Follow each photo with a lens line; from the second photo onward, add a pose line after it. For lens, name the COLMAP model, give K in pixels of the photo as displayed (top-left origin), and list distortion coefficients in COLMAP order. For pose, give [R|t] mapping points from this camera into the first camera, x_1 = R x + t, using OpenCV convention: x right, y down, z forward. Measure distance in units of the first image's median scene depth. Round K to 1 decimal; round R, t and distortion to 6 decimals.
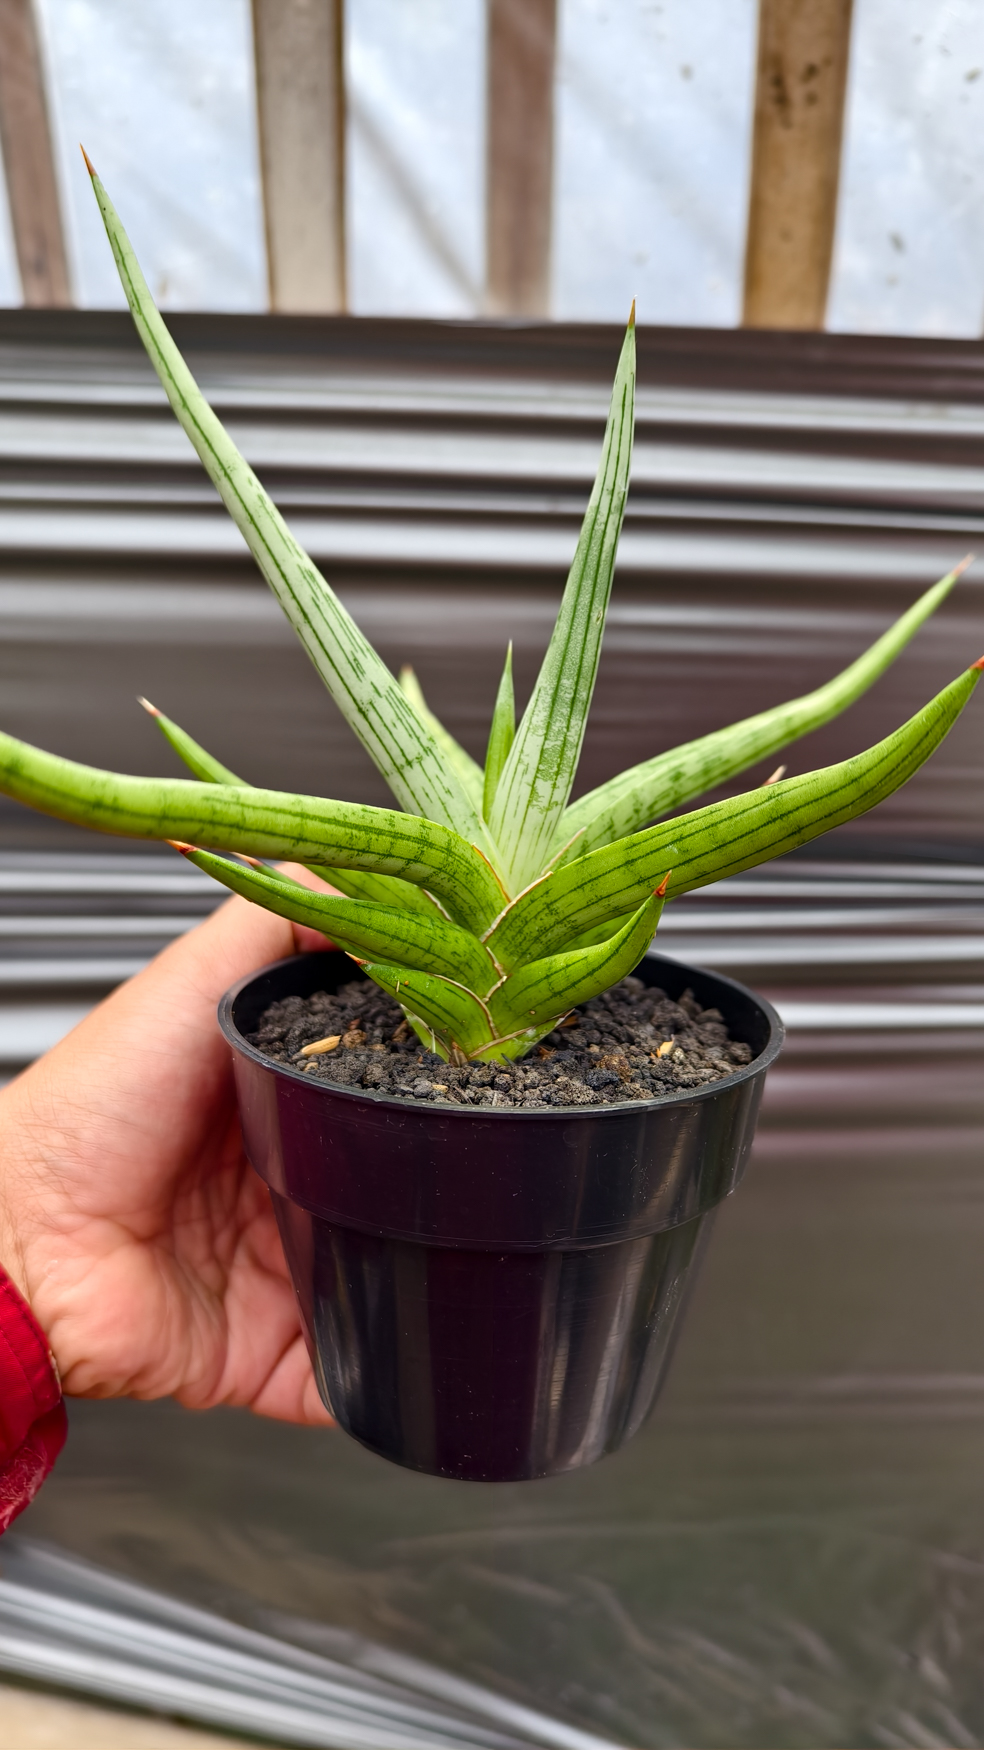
lens RADIAL K [[1214.0, 0, 490.3], [0, 1214.0, 864.3], [0, 0, 1]] dist [-0.013438, -0.002872]
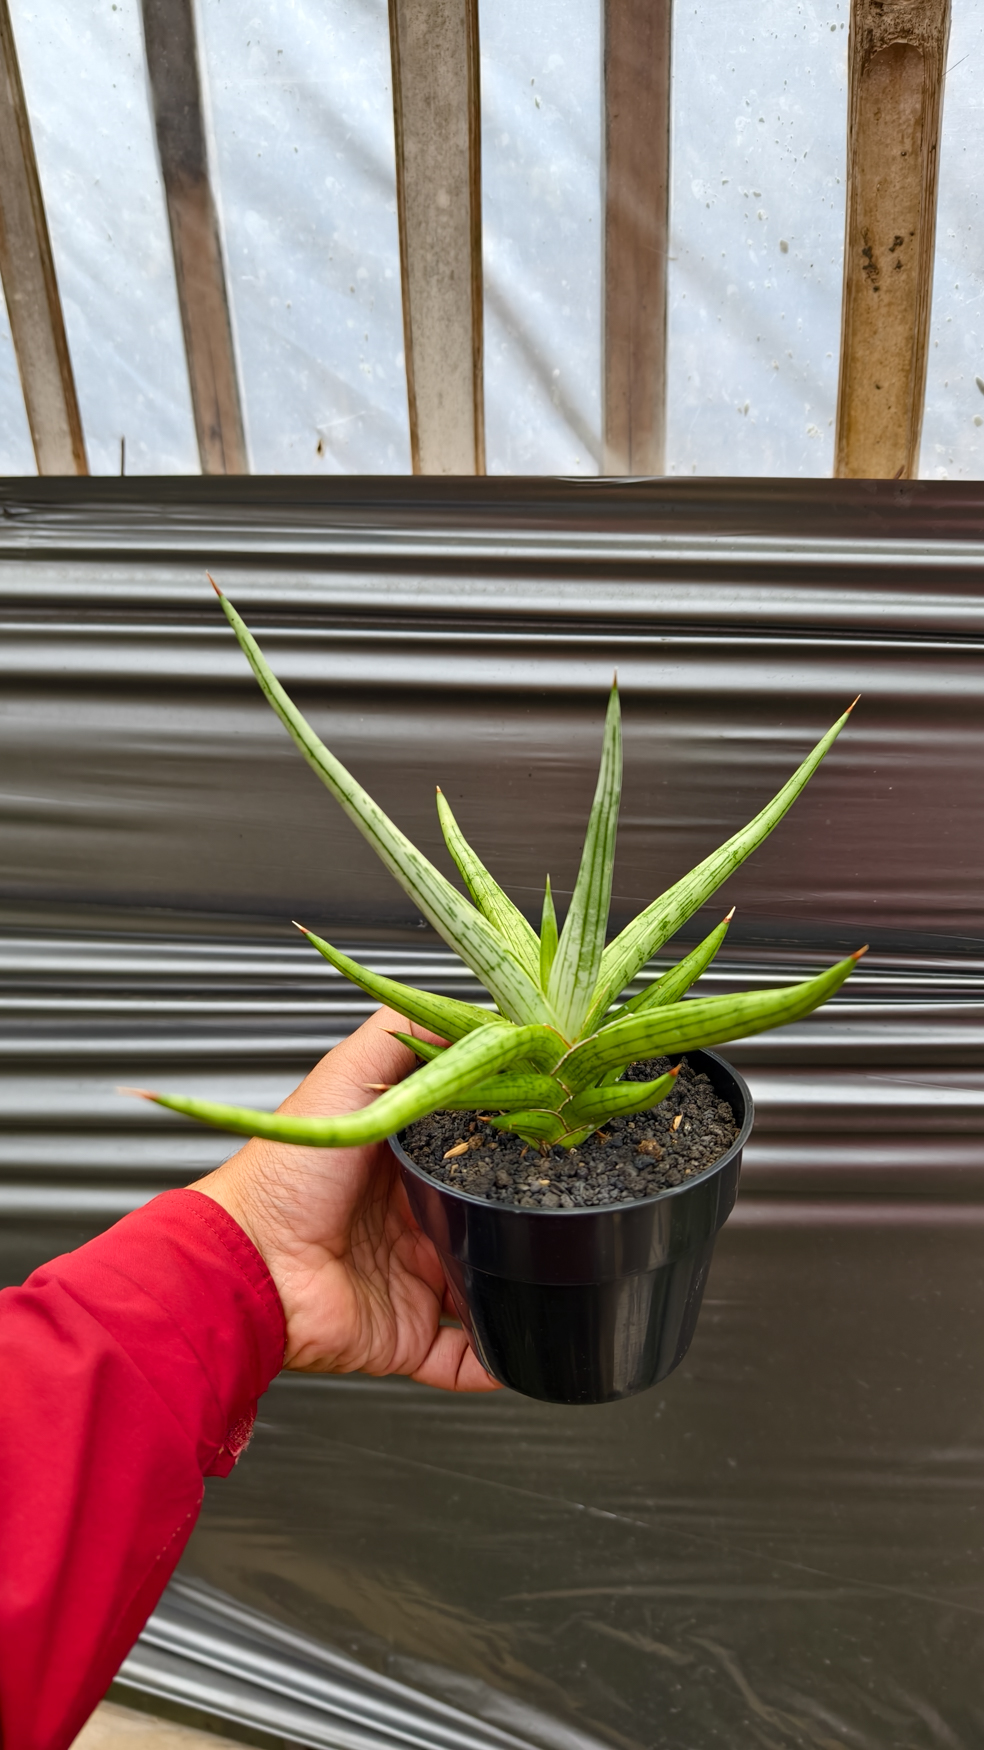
lens RADIAL K [[1214.0, 0, 487.0], [0, 1214.0, 879.2], [0, 0, 1]] dist [-0.013438, -0.002872]
pose [[0.993896, -0.000707, -0.110320, 0.012072], [-0.003972, 0.999102, -0.042186, -0.022950], [0.110251, 0.042366, 0.993000, -0.114120]]
